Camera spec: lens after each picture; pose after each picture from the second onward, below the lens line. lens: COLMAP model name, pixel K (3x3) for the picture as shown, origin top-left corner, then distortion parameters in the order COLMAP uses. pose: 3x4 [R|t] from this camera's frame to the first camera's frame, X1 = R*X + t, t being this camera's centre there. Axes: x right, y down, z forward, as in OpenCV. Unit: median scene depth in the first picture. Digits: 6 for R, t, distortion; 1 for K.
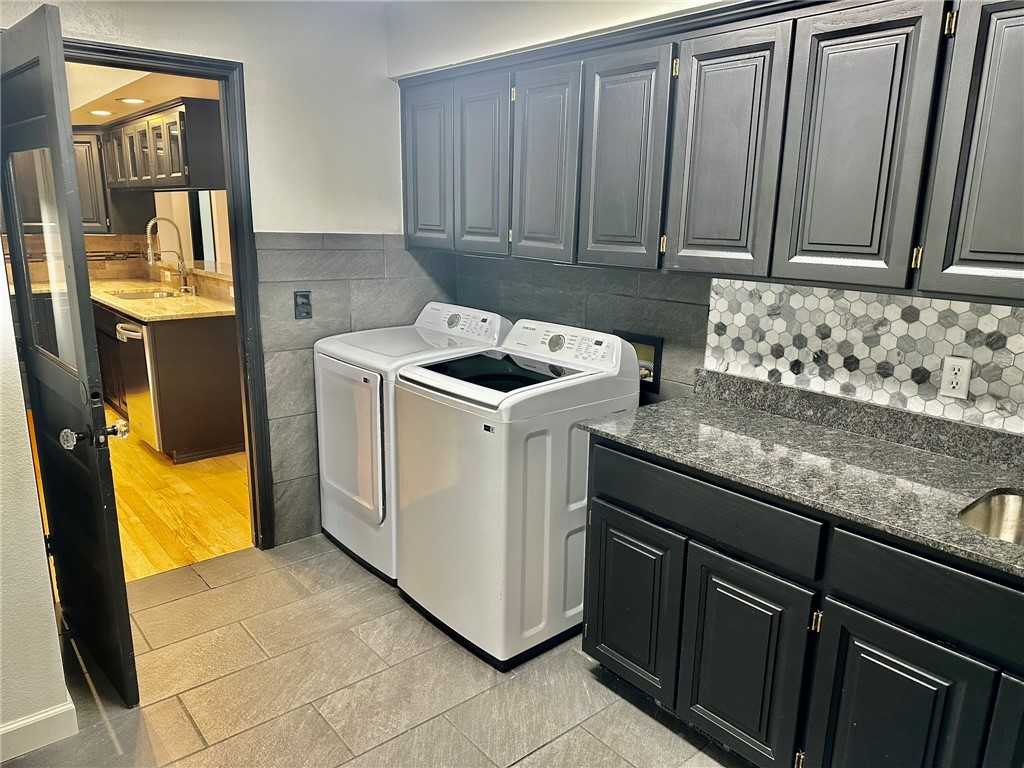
lens RADIAL K [[723.6, 0, 517.4], [0, 723.6, 377.5], [0, 0, 1]] dist [0.064269, -0.098433]
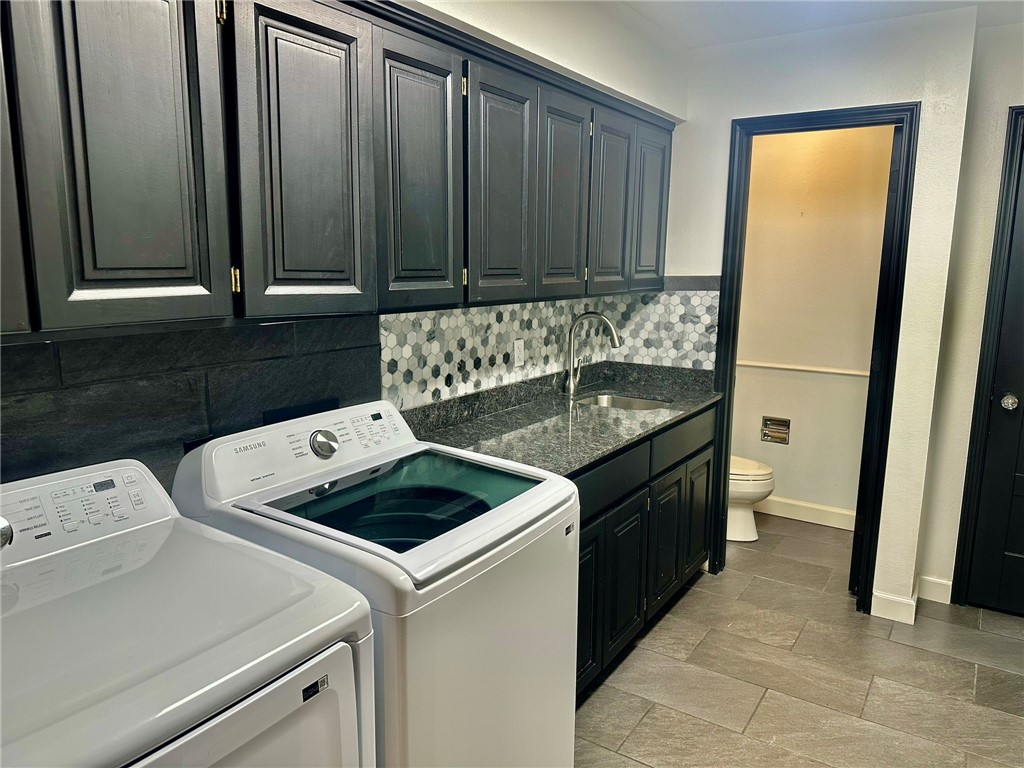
lens RADIAL K [[723.6, 0, 517.4], [0, 723.6, 377.5], [0, 0, 1]] dist [0.064269, -0.098433]
pose [[-0.298949, -0.179174, 0.937297, -0.690828], [0.190121, 0.951341, 0.242497, -0.268283], [-0.935138, 0.250694, -0.250338, 1.180684]]
